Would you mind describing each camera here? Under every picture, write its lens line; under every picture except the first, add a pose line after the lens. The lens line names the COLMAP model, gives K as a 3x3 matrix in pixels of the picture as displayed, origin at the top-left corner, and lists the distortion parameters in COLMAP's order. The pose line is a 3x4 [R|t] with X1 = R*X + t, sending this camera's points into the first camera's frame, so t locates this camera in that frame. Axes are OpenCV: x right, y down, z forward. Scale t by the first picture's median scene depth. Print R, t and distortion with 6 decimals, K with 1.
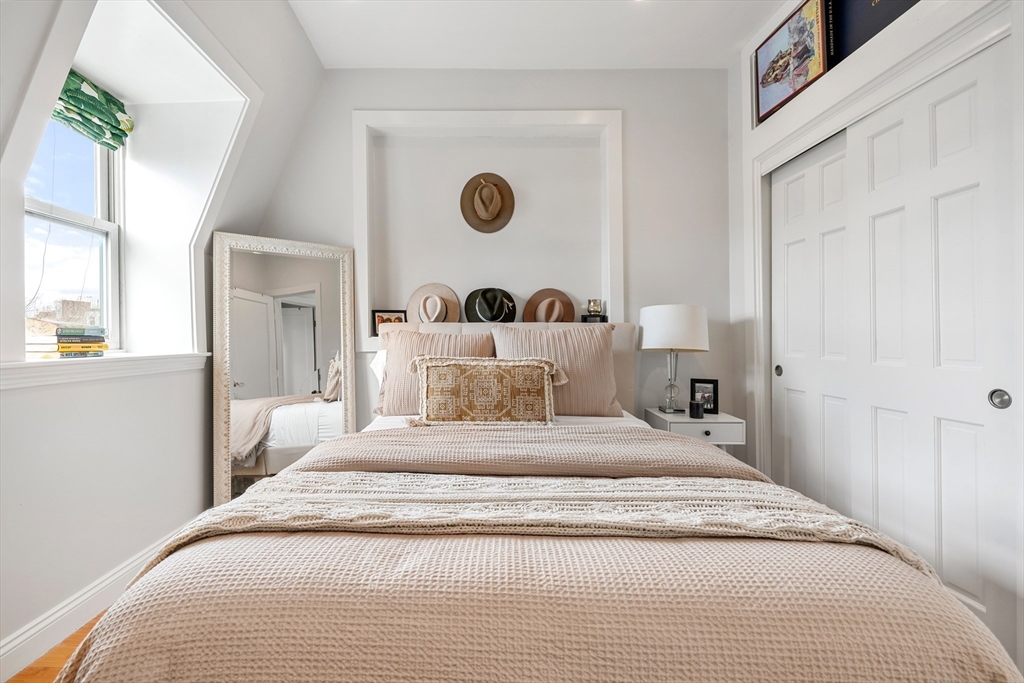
lens RADIAL K [[441.9, 0, 493.3], [0, 441.9, 339.2], [0, 0, 1]] dist [-0.000461, -0.000225]
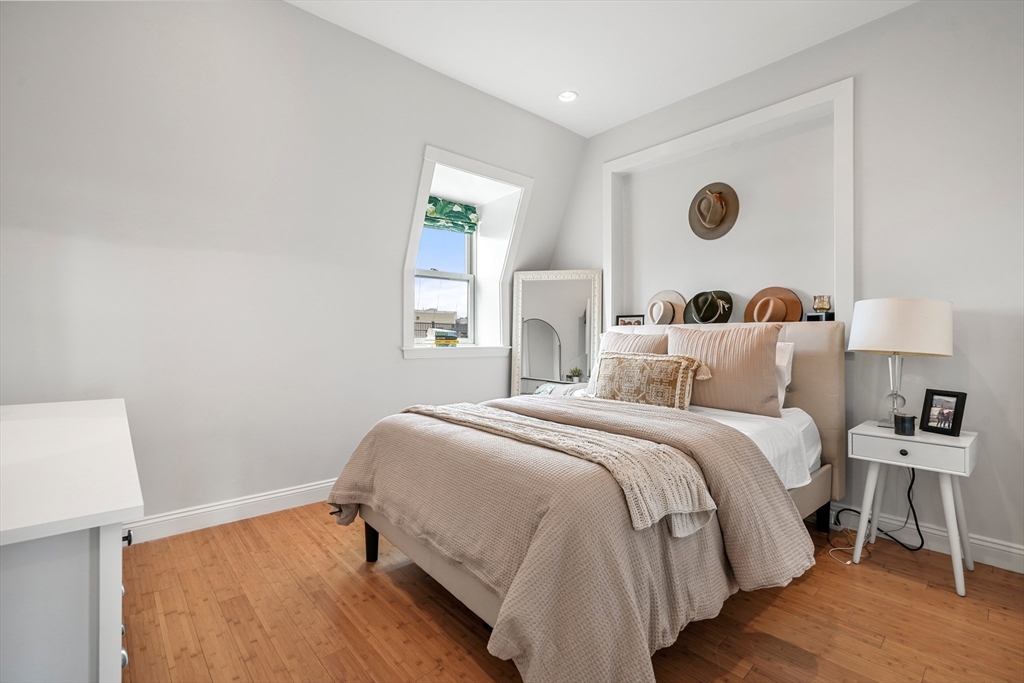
lens RADIAL K [[453.2, 0, 512.0], [0, 453.2, 341.5], [0, 0, 1]] dist [-0.000903, -0.000165]
pose [[0.664881, 0.007593, -0.746911, 0.613294], [-0.005085, 0.999971, 0.005639, 0.002749], [0.746932, 0.000049, 0.664900, -0.112938]]
